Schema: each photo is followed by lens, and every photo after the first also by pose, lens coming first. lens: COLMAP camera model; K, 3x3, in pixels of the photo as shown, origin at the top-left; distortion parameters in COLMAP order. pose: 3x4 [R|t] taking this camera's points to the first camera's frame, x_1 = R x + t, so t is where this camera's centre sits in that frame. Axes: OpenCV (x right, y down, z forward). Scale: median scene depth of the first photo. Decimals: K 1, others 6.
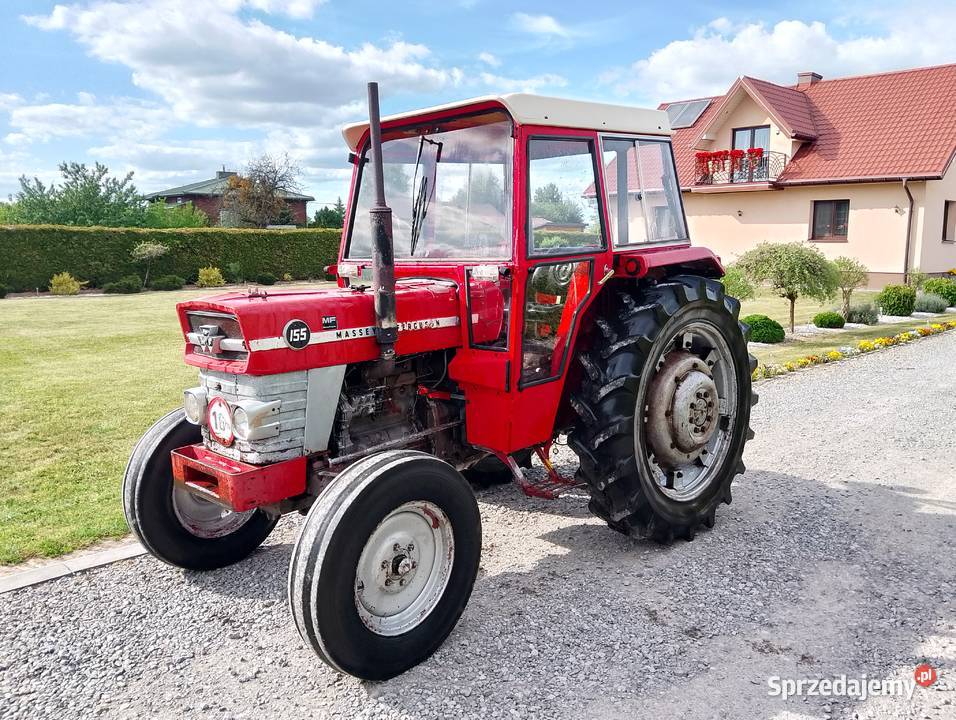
lens RADIAL K [[774.0, 0, 468.5], [0, 774.0, 358.7], [0, 0, 1]] dist [0.094887, -0.192698]
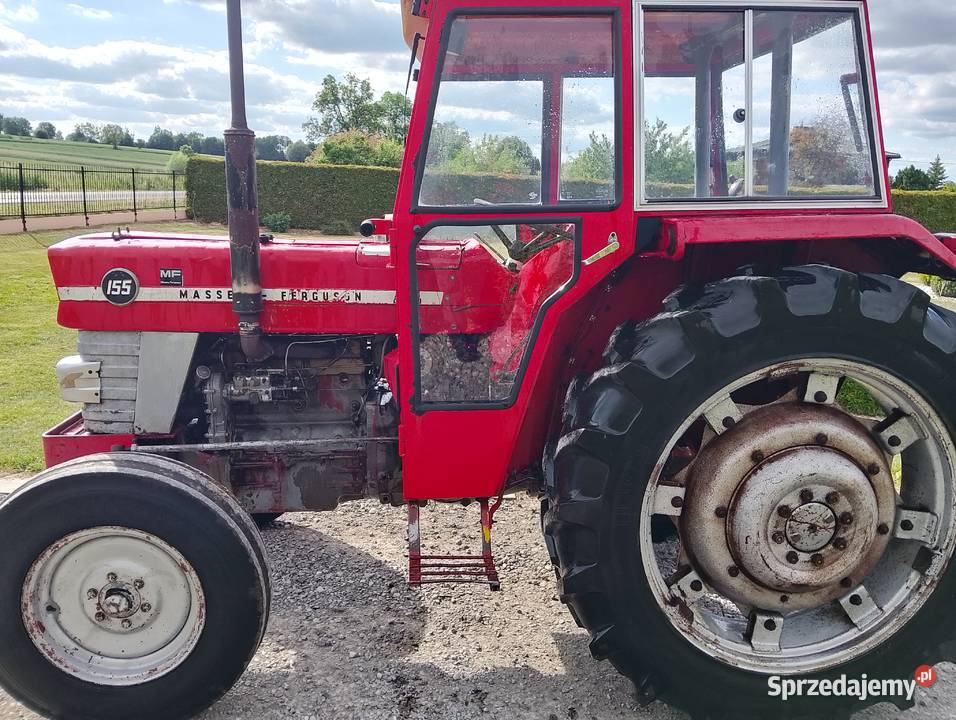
lens RADIAL K [[783.5, 0, 478.0], [0, 783.5, 360.0], [0, 0, 1]] dist [0.082037, -0.181484]
pose [[0.757347, 0.167198, -0.631245, 0.513720], [-0.135337, 0.985866, 0.098754, -0.075190], [0.638835, 0.010640, 0.769270, 0.511821]]
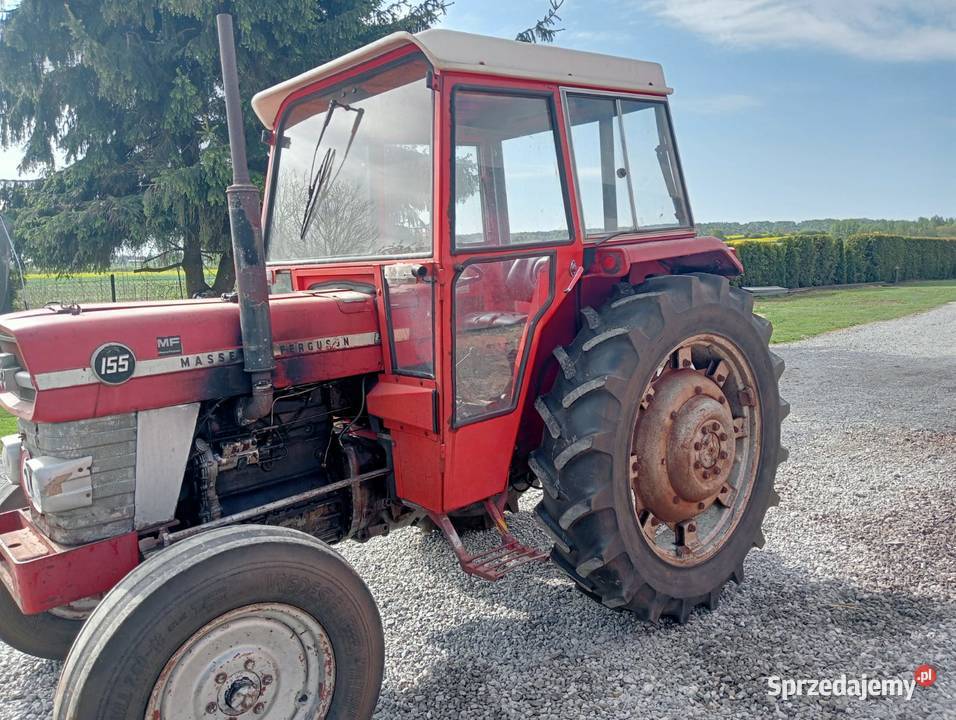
lens RADIAL K [[764.4, 0, 477.6], [0, 764.4, 372.9], [0, 0, 1]] dist [0.029436, -0.004177]
pose [[0.998193, -0.017537, -0.057476, 0.131793], [0.017839, 0.999830, 0.004735, -0.017172], [0.057383, -0.005752, 0.998336, 0.264612]]
